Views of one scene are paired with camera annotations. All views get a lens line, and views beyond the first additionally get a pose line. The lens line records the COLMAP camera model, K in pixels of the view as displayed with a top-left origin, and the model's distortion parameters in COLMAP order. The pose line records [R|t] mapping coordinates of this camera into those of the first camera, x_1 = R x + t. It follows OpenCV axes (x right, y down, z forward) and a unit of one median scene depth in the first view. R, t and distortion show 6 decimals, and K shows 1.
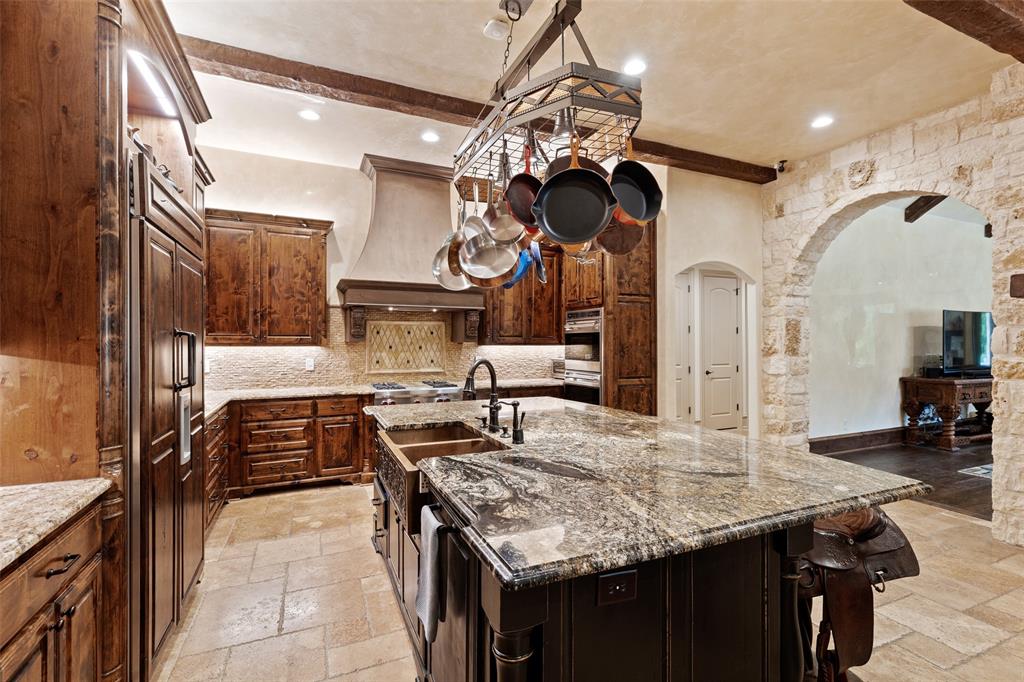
lens RADIAL K [[462.9, 0, 520.2], [0, 462.9, 341.6], [0, 0, 1]] dist [0.003446, -0.000590]
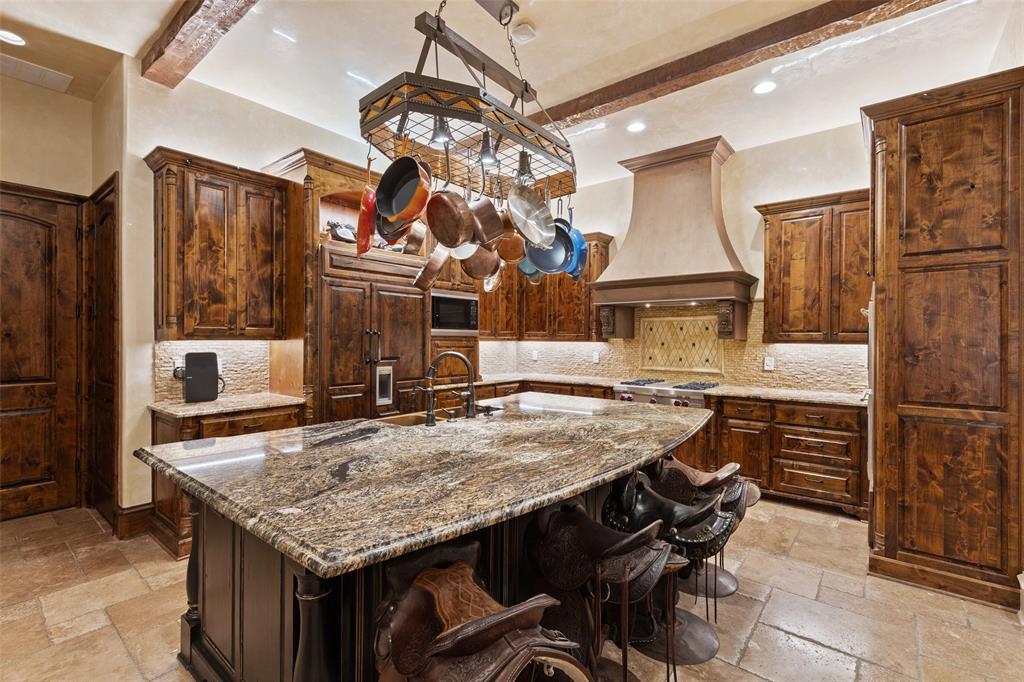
lens RADIAL K [[462.9, 0, 517.6], [0, 462.9, 338.2], [0, 0, 1]] dist [0.003446, -0.000590]
pose [[0.446461, 0.000856, -0.894803, 0.492622], [-0.004058, 0.999991, -0.001068, 0.002271], [0.894794, 0.004108, 0.446460, 0.303374]]
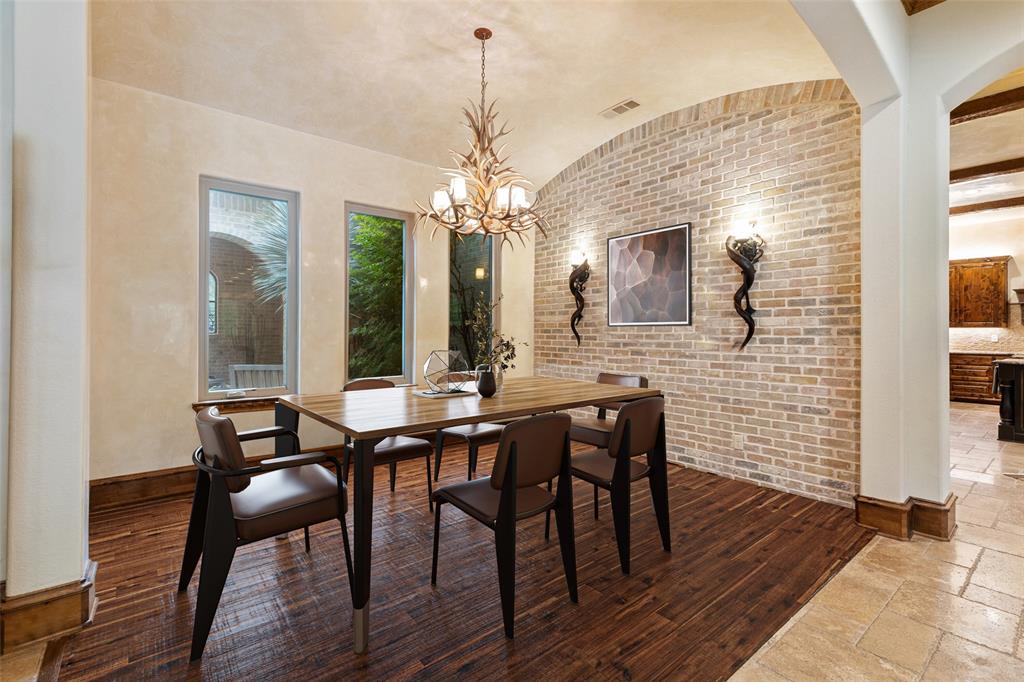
lens RADIAL K [[462.9, 0, 510.0], [0, 462.9, 334.2], [0, 0, 1]] dist [0.003446, -0.000590]
pose [[0.256699, -0.002849, -0.966487, 0.746257], [-0.003632, 0.999986, -0.003913, 0.046389], [0.966485, 0.004515, 0.256685, -1.175365]]
